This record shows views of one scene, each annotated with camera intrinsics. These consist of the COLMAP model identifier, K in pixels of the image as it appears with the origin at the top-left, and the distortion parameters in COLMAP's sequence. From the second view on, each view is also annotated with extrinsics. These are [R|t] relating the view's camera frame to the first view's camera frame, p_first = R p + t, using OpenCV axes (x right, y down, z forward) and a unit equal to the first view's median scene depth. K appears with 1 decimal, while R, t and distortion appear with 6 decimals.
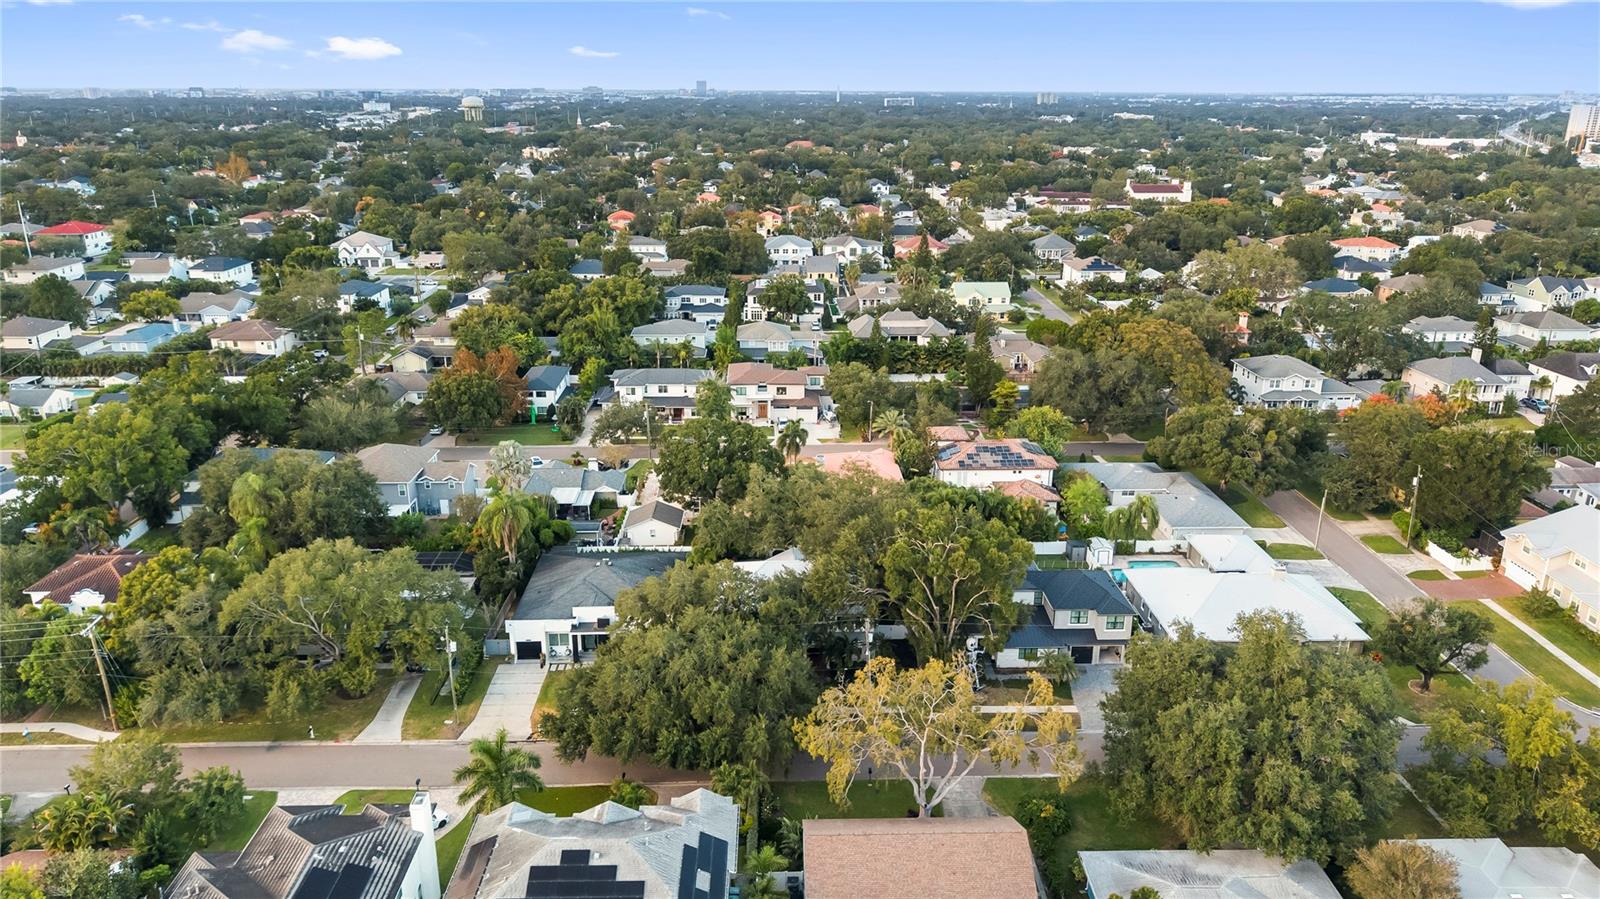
lens RADIAL K [[1052.4, 0, 806.7], [0, 1052.4, 456.1], [0, 0, 1]] dist [0.008853, -0.024428]
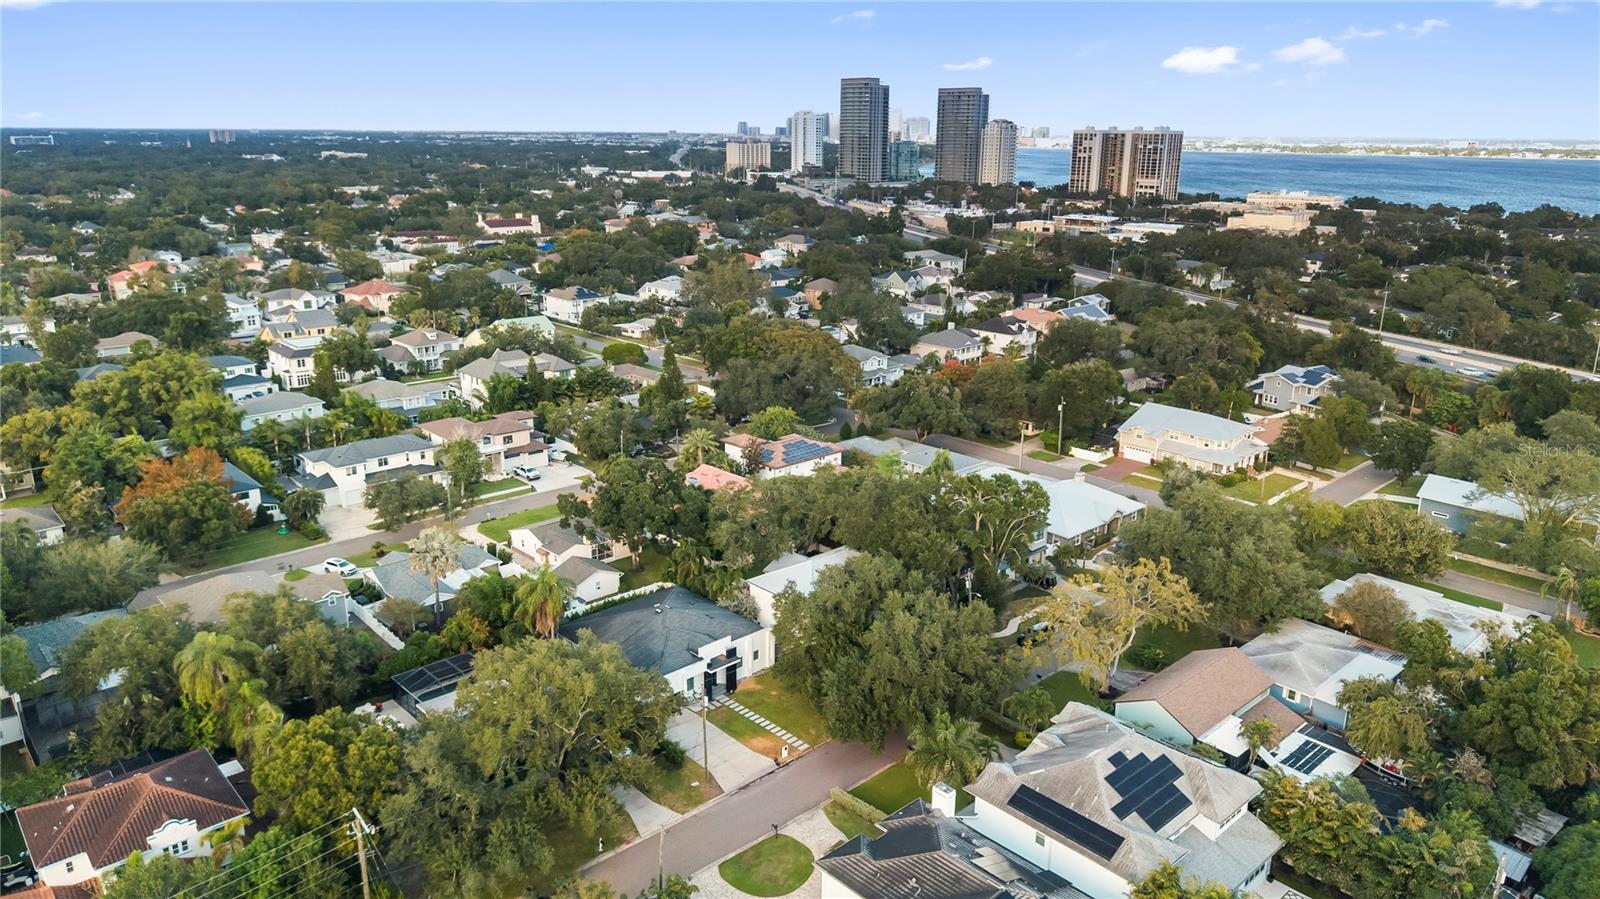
lens RADIAL K [[1052.4, 0, 806.7], [0, 1052.4, 456.1], [0, 0, 1]] dist [0.008853, -0.024428]
pose [[0.748071, -0.187634, 0.636540, -0.414524], [0.208283, 0.977112, 0.043248, -0.030963], [-0.630086, 0.100228, 0.770030, 0.087680]]
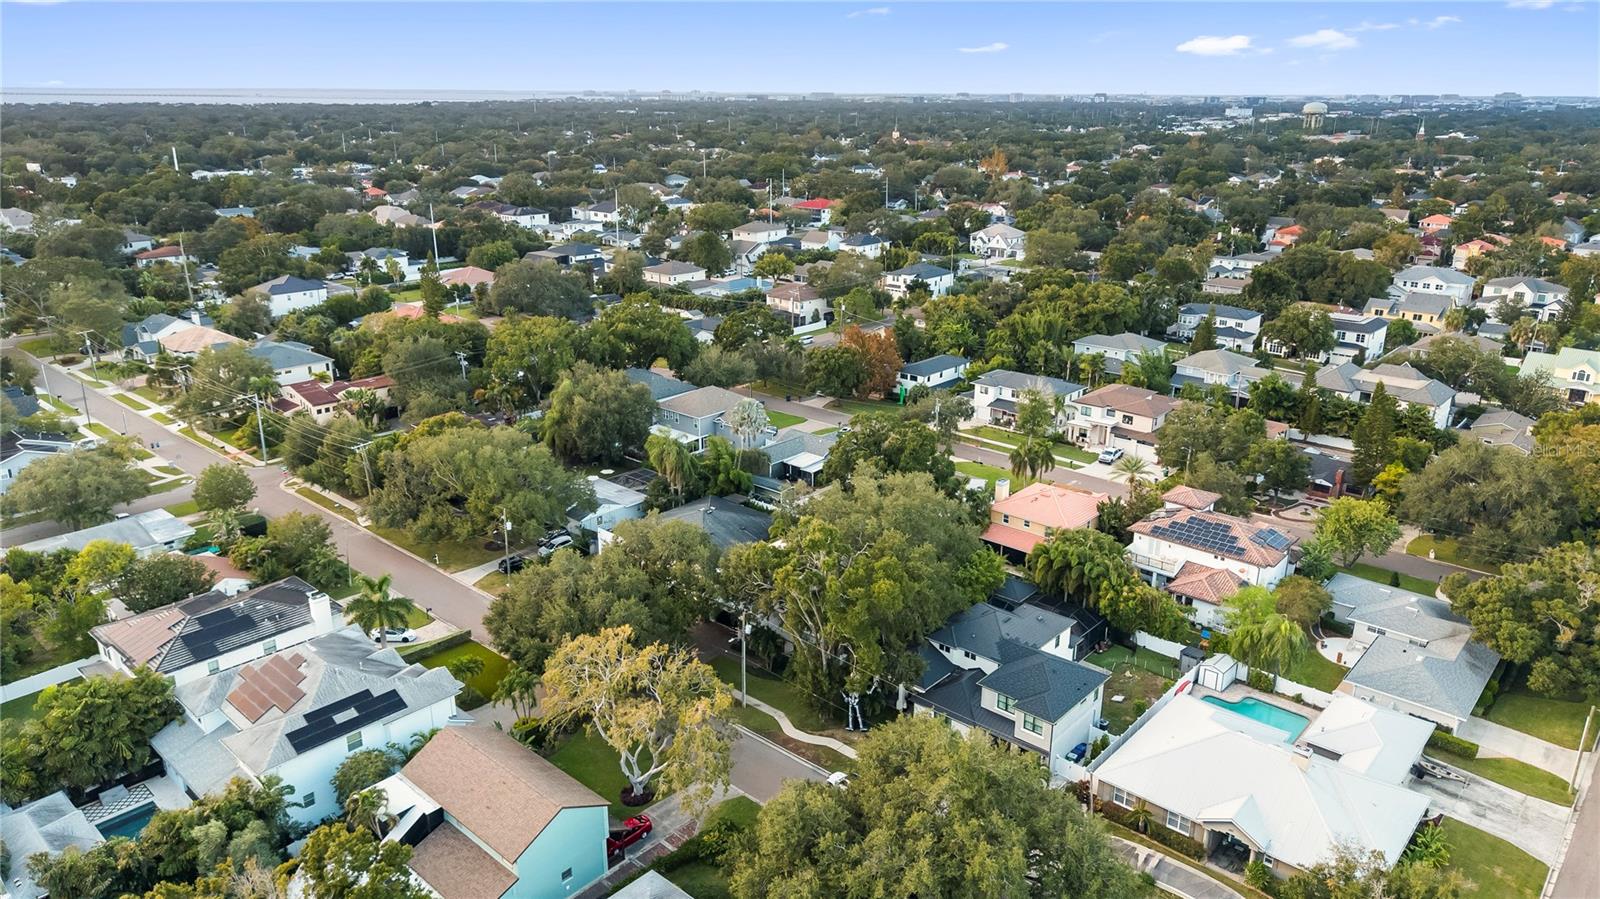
lens RADIAL K [[1045.0, 0, 842.4], [0, 1045.0, 447.1], [0, 0, 1]] dist [0.004187, -0.047294]
pose [[0.728031, 0.213542, -0.651437, 0.379055], [-0.219825, 0.972788, 0.073209, -0.048551], [0.649344, 0.089904, 0.755162, 0.140279]]
